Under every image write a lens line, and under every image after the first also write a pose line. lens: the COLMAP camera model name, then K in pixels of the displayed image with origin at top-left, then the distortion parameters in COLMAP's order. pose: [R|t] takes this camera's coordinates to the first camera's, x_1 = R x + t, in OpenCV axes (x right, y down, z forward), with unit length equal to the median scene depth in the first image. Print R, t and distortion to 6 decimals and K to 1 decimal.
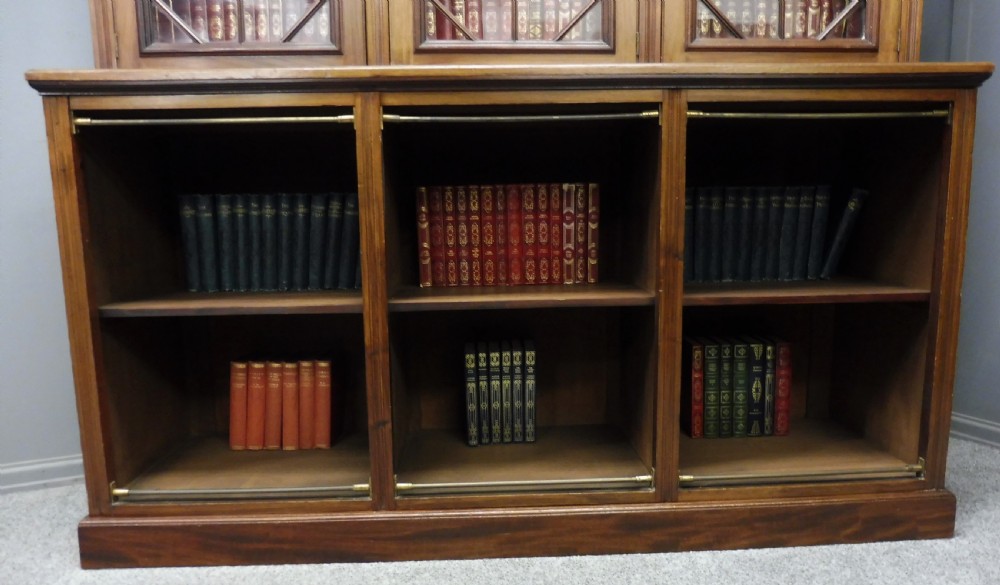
lens RADIAL K [[730.7, 0, 504.1], [0, 730.7, 315.3], [0, 0, 1]] dist [-0.035739, 0.007299]
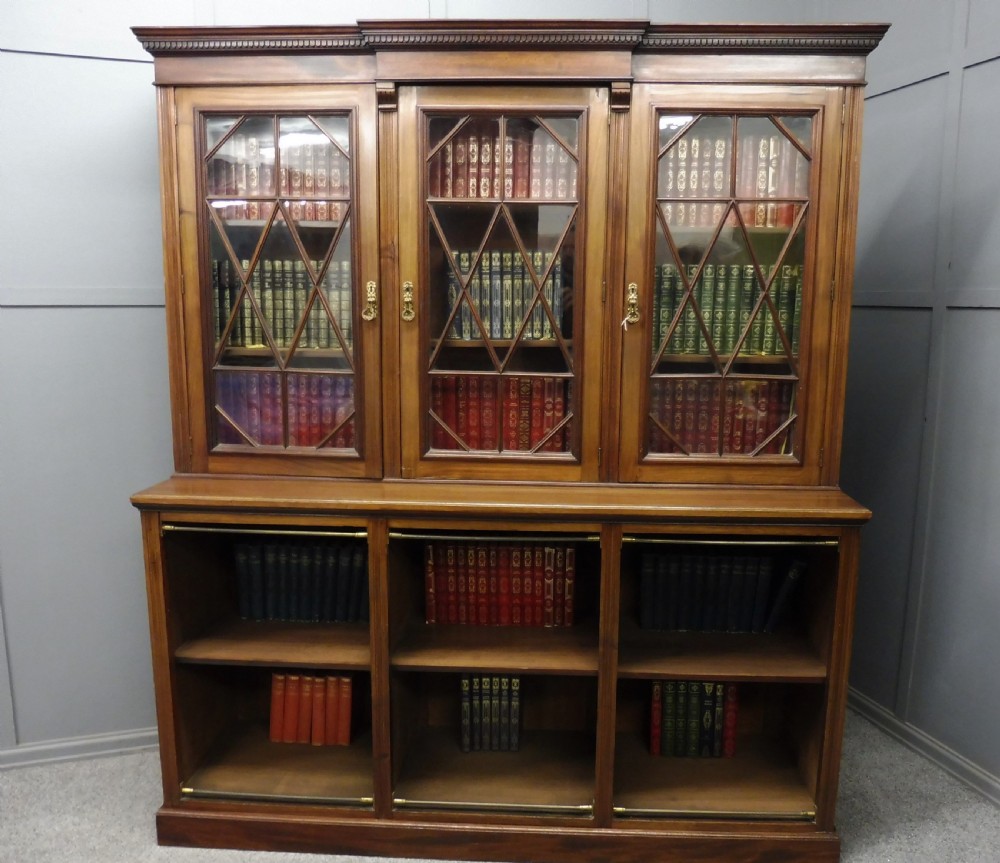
lens RADIAL K [[884.3, 0, 532.7], [0, 884.3, 455.5], [0, 0, 1]] dist [-0.023155, -0.026207]
pose [[0.996099, 0.040709, -0.078289, 0.180322], [-0.038450, 0.998806, 0.030148, -0.401084], [0.079423, -0.027021, 0.996475, -0.482585]]
